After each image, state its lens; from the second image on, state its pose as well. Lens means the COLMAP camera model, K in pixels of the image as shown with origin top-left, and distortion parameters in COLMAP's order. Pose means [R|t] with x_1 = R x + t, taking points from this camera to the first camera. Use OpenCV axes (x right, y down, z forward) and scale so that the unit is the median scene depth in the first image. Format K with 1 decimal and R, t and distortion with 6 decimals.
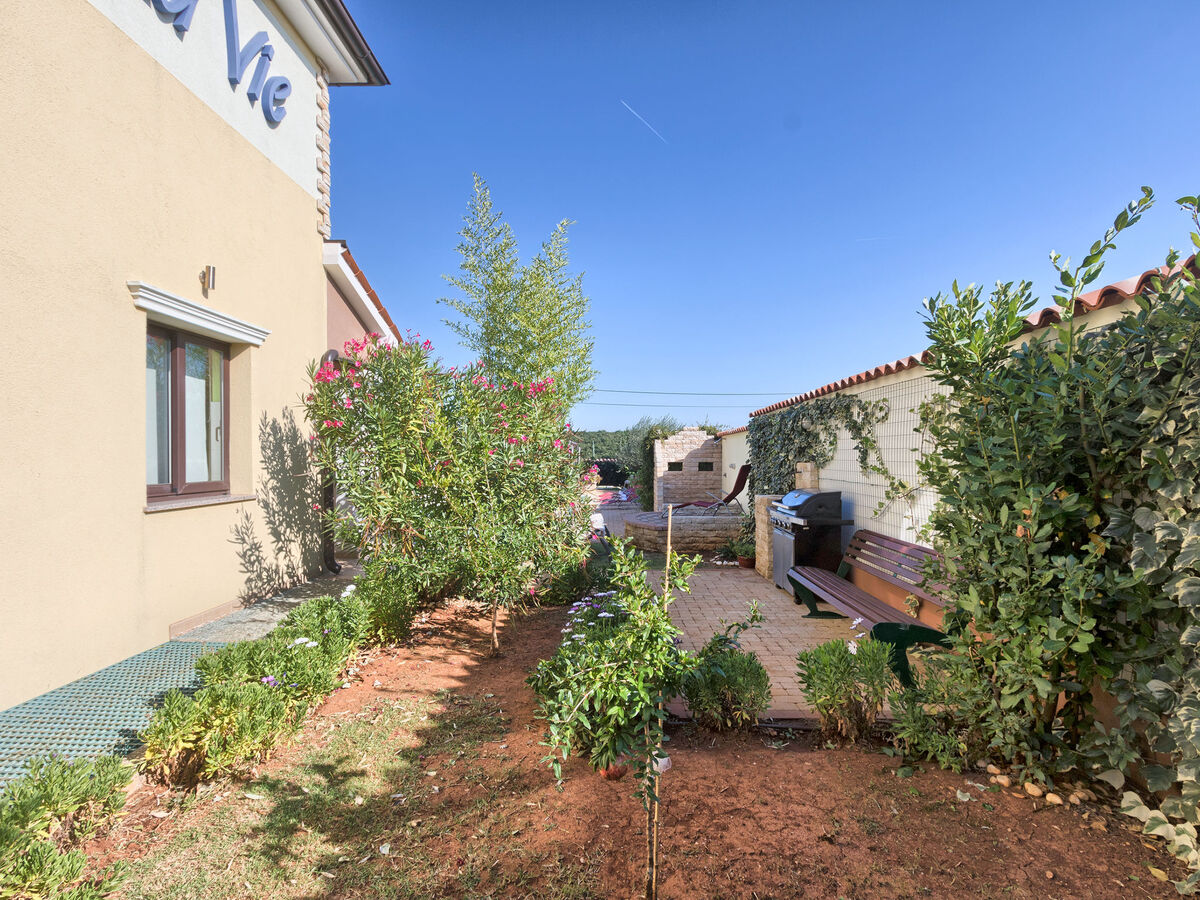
lens RADIAL K [[612.7, 0, 594.7], [0, 612.7, 459.8], [0, 0, 1]] dist [0.003870, -0.000053]
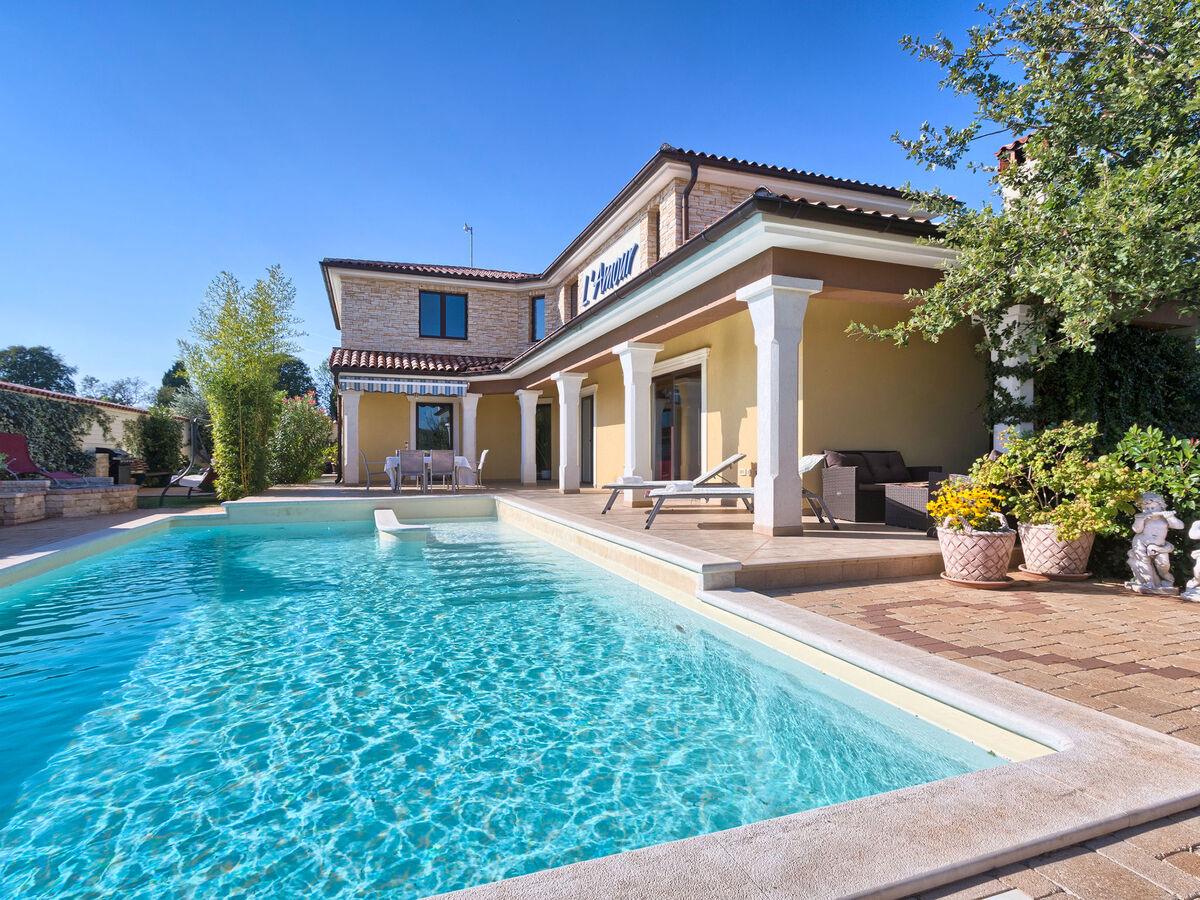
lens RADIAL K [[626.1, 0, 598.0], [0, 626.1, 459.0], [0, 0, 1]] dist [0.004548, -0.000616]
pose [[-0.934313, 0.001345, -0.356451, -0.348093], [-0.004905, 0.999850, 0.016629, 0.028327], [0.356420, 0.017286, -0.934166, 2.551934]]
